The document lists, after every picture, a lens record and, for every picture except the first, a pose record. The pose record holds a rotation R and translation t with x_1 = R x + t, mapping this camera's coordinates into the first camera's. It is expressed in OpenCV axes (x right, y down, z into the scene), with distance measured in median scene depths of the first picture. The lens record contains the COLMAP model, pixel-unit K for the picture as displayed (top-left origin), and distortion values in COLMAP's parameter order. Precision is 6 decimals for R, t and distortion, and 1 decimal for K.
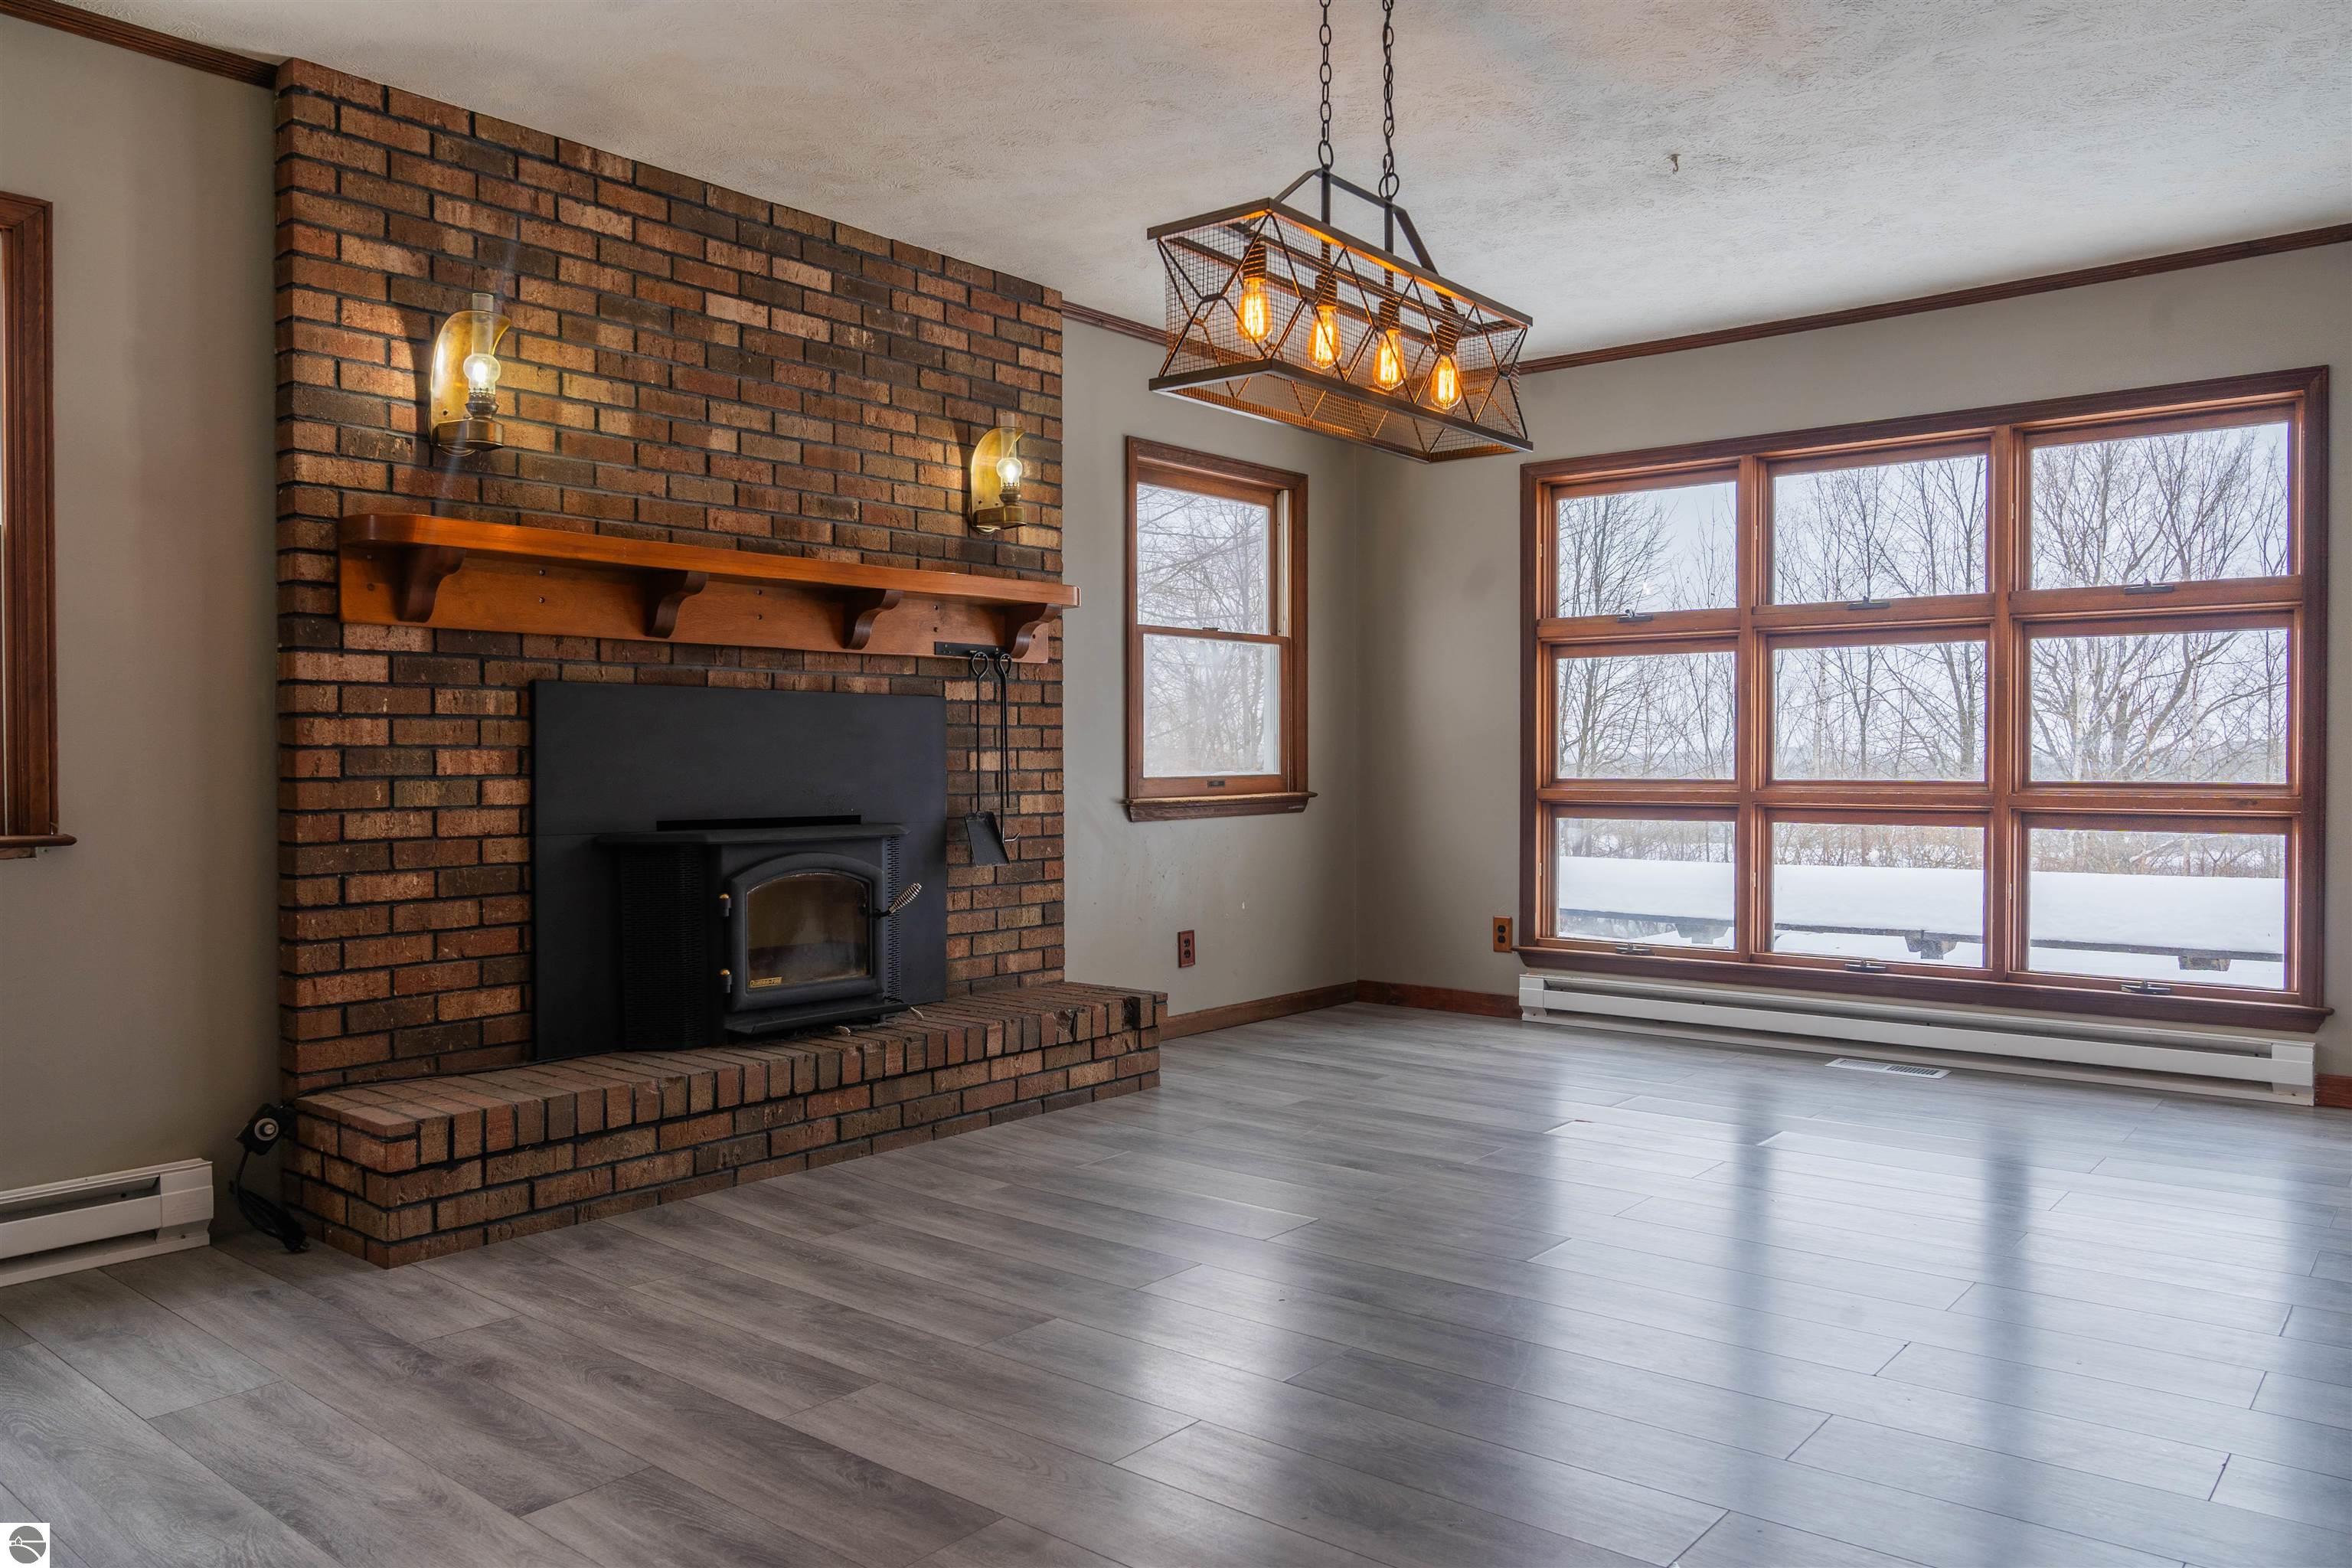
lens RADIAL K [[1660.8, 0, 1151.4], [0, 1660.8, 779.9], [0, 0, 1]] dist [-0.024649, 0.004073]
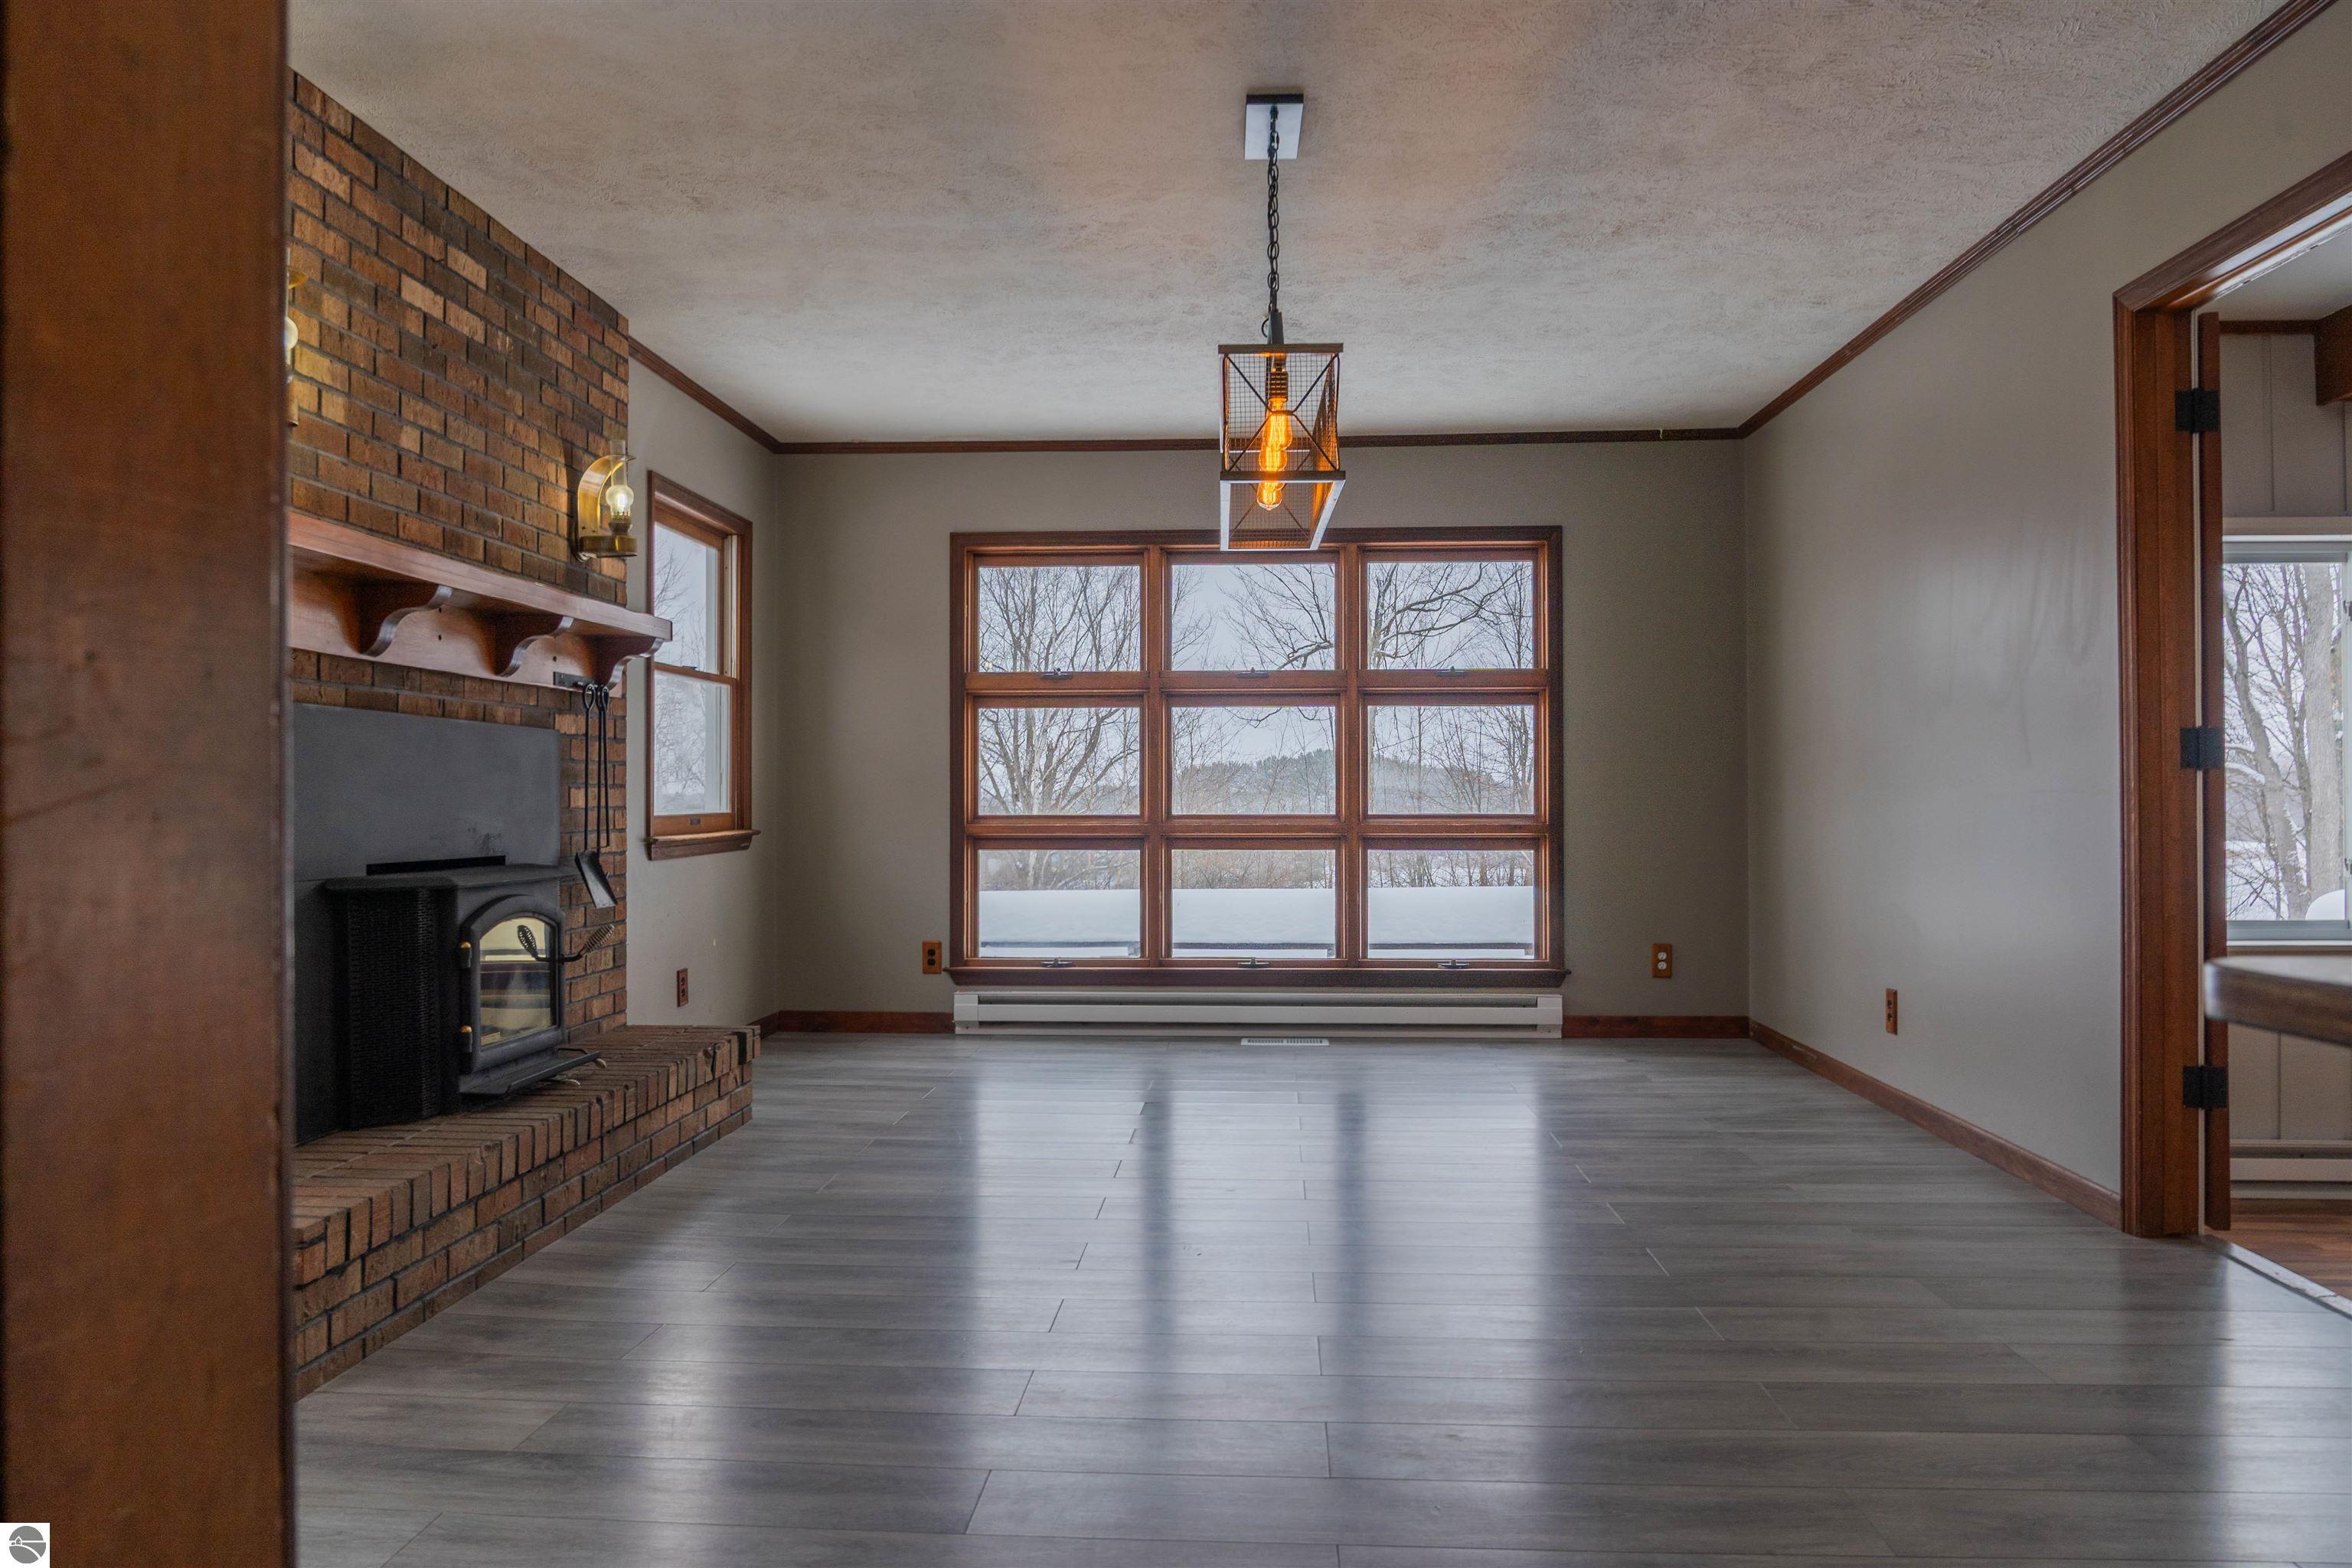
lens RADIAL K [[1636.2, 0, 1156.4], [0, 1636.2, 783.3], [0, 0, 1]] dist [-0.029945, 0.008347]
pose [[0.805998, 0.006153, 0.591887, -0.446586], [0.008313, 0.999730, -0.021713, 0.003765], [-0.591861, 0.022421, 0.805728, 0.055687]]
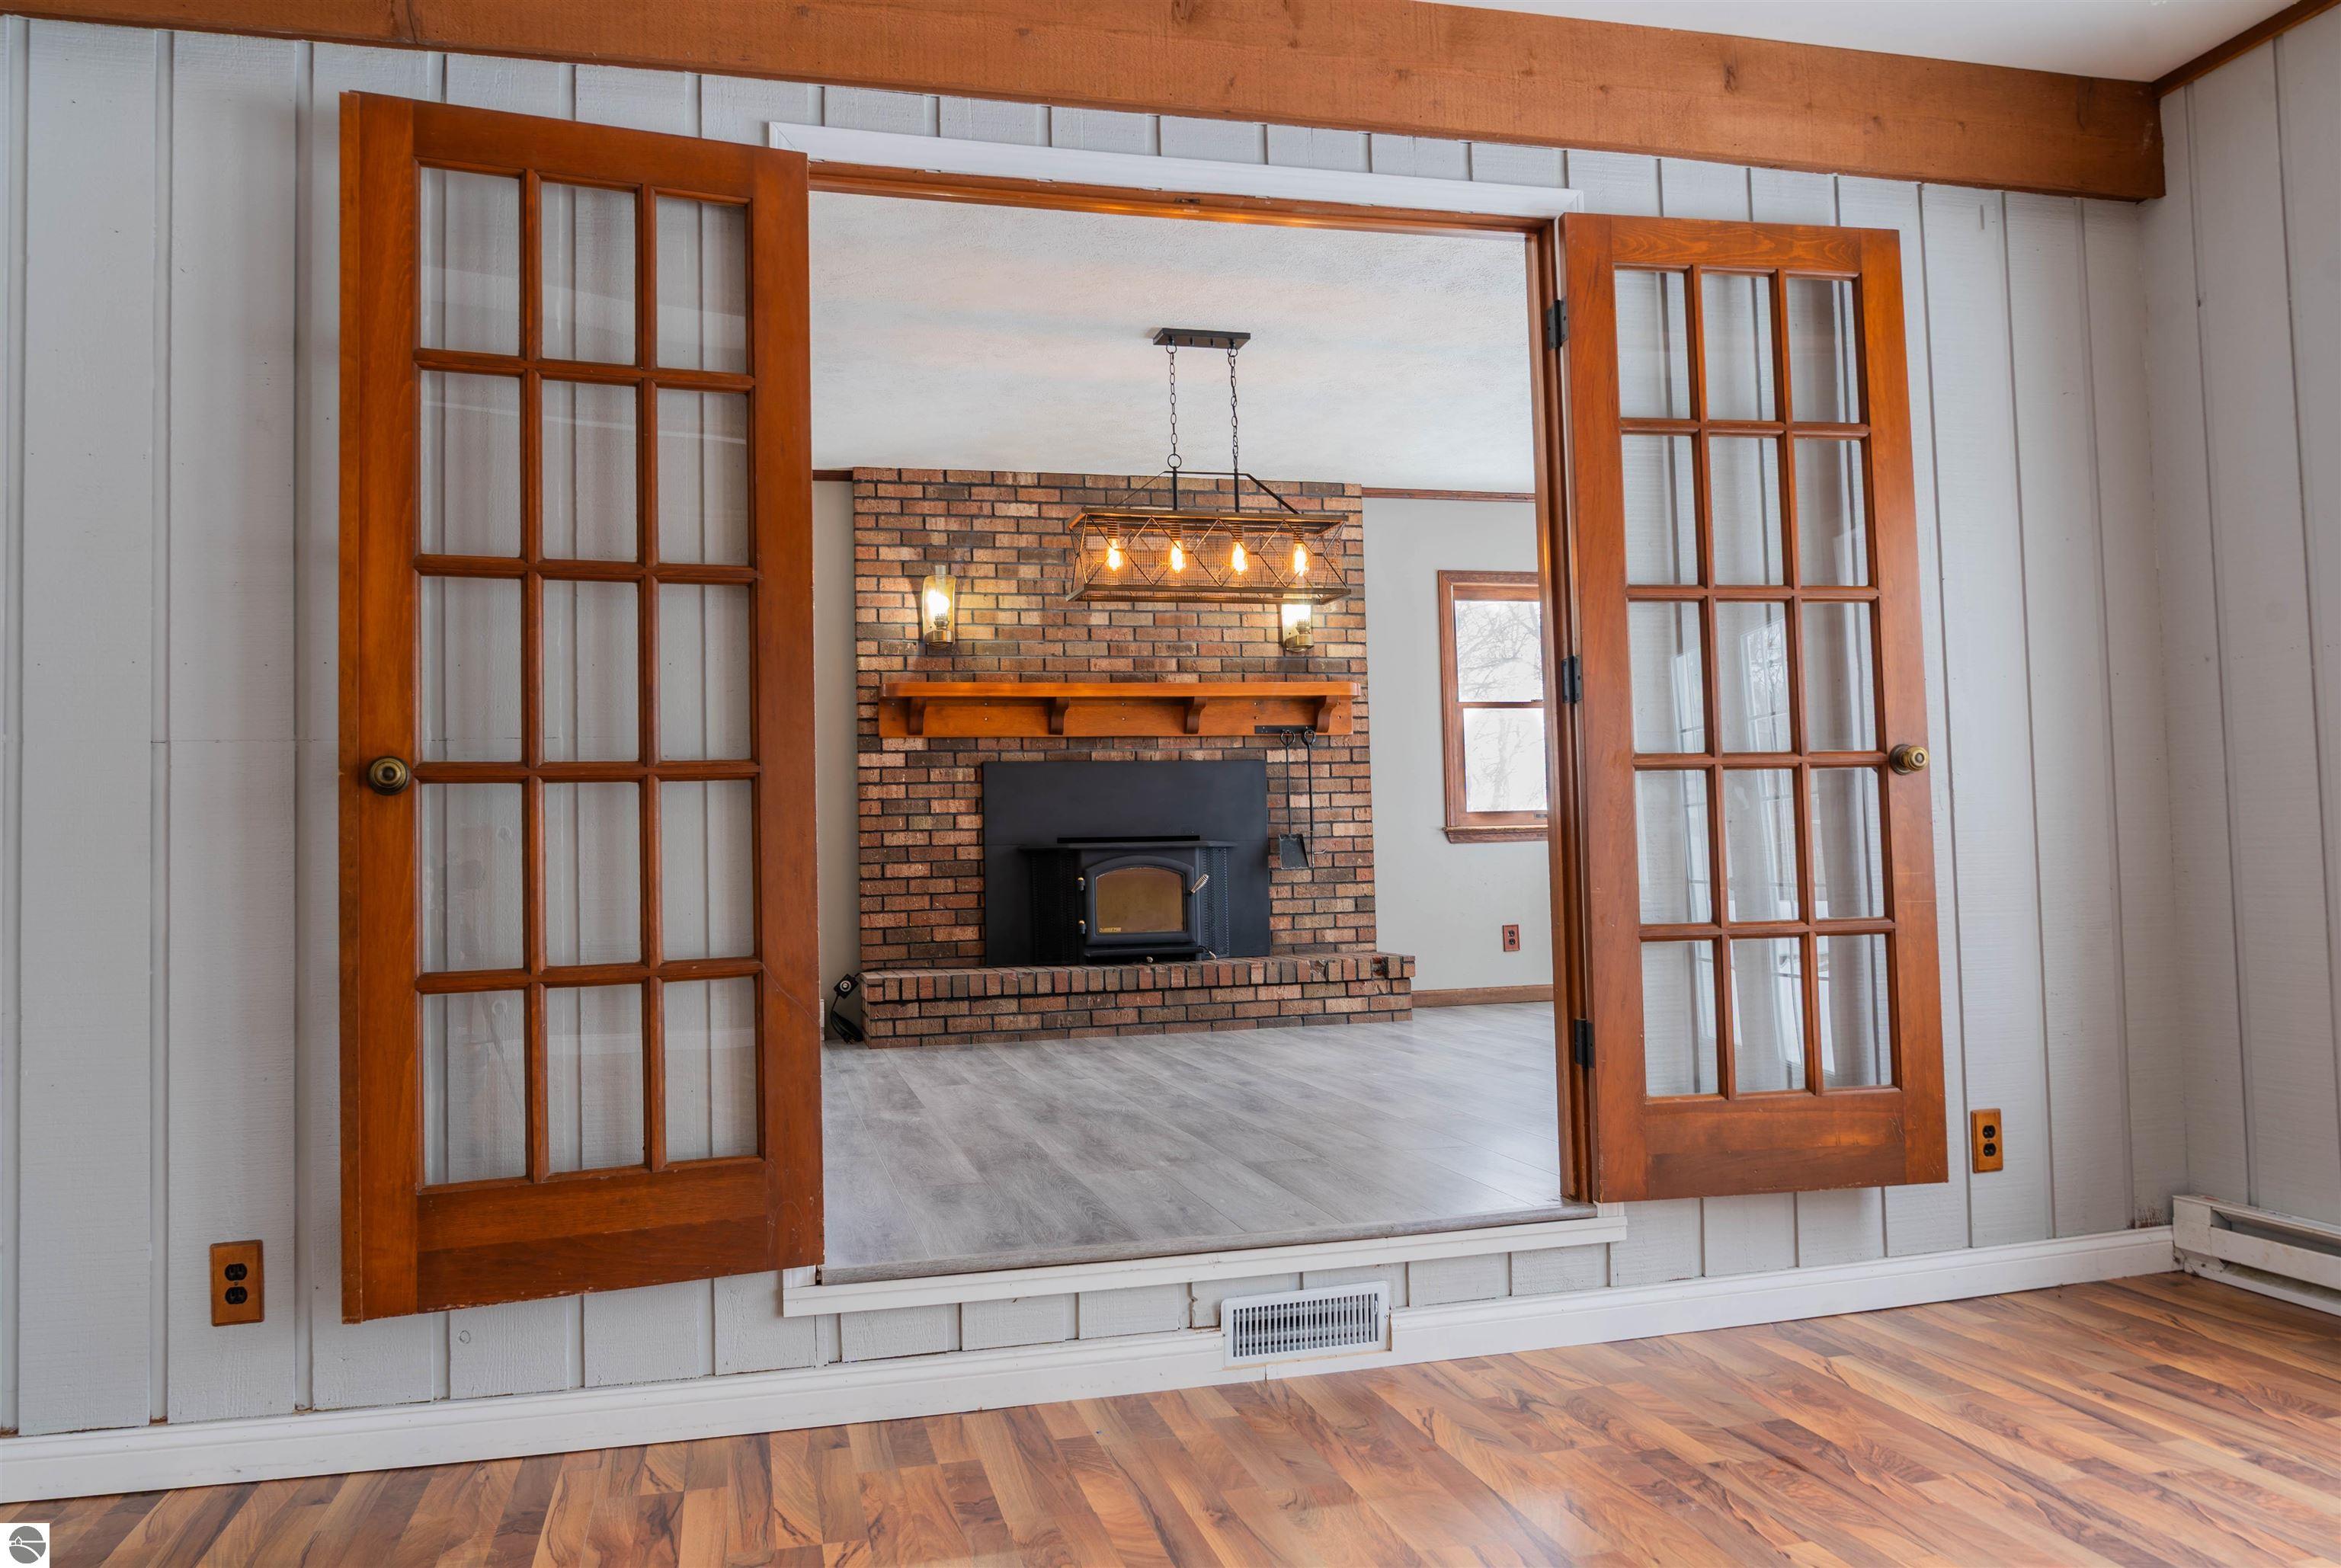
lens RADIAL K [[1628.4, 0, 1151.0], [0, 1628.4, 783.3], [0, 0, 1]] dist [-0.029945, 0.008347]
pose [[0.811317, -0.044714, -0.582894, 0.759898], [0.014864, 0.998326, -0.055893, 0.062016], [0.584417, 0.036683, 0.810624, -0.337951]]
